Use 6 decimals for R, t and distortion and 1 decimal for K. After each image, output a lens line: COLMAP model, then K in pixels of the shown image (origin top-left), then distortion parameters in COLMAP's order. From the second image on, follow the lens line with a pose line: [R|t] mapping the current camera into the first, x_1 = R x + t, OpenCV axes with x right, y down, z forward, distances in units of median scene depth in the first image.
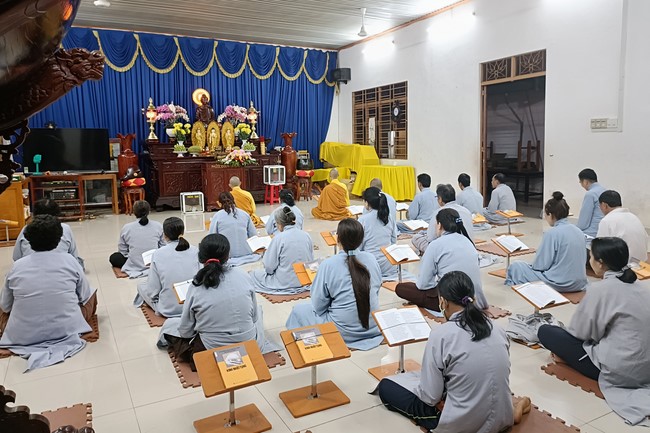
lens RADIAL K [[480.2, 0, 323.6], [0, 480.2, 193.5], [0, 0, 1]] dist [0.075516, -0.066478]
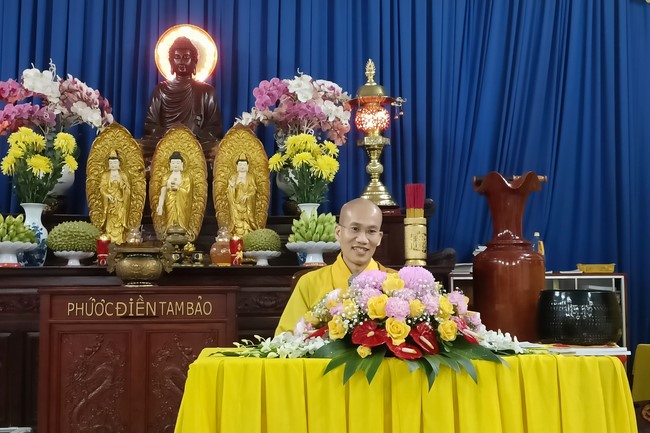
lens RADIAL K [[980.4, 0, 325.0], [0, 980.4, 216.5], [0, 0, 1]] dist [0.030152, 0.047383]
pose [[0.923318, -0.016836, -0.383667, 0.023285], [-0.052896, 0.983942, -0.170472, -0.024995], [0.380376, 0.177695, 0.907601, 0.572791]]
